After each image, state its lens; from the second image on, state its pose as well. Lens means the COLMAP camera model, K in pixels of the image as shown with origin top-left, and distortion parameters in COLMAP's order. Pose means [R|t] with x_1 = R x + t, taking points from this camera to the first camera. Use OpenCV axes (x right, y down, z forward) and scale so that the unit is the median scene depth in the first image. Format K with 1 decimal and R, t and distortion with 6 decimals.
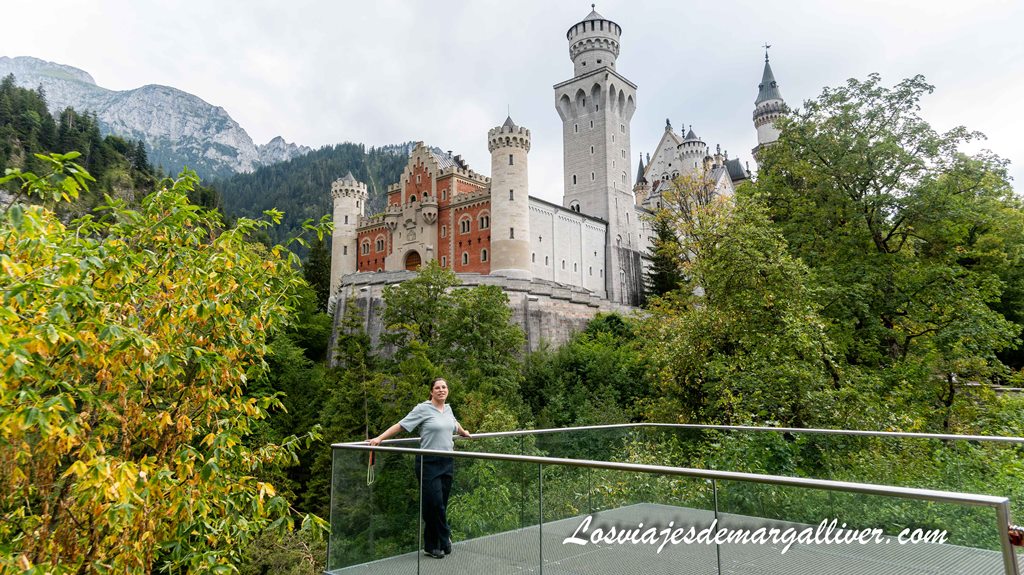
lens RADIAL K [[695.1, 0, 512.0], [0, 695.1, 287.5], [0, 0, 1]] dist [0.088087, -0.003345]
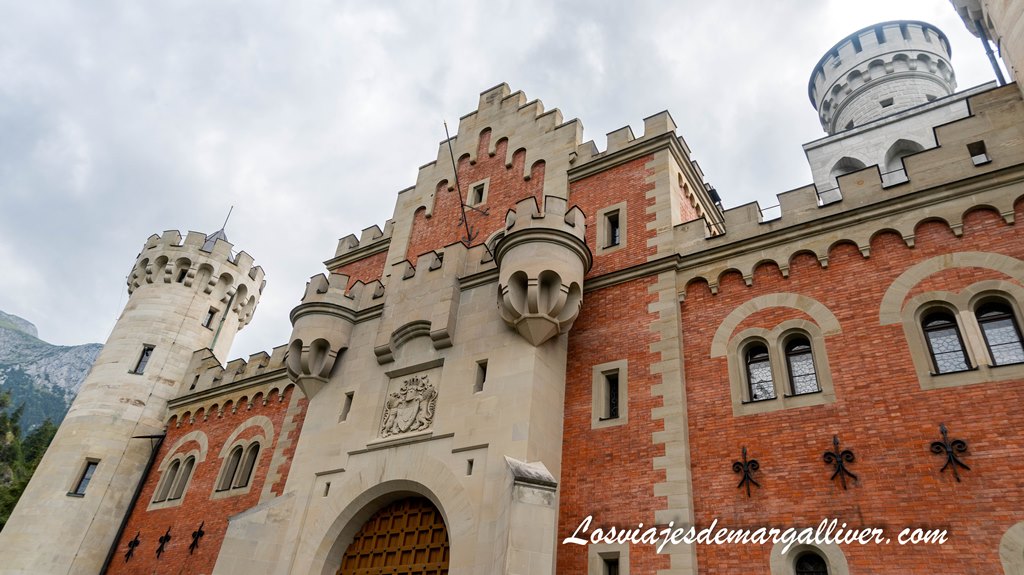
lens RADIAL K [[695.1, 0, 512.0], [0, 695.1, 287.5], [0, 0, 1]] dist [0.088087, -0.003345]
pose [[0.987168, 0.153465, 0.044142, -0.121019], [-0.119587, 0.893656, -0.432526, -0.023602], [-0.105825, 0.421697, 0.900540, 0.757121]]
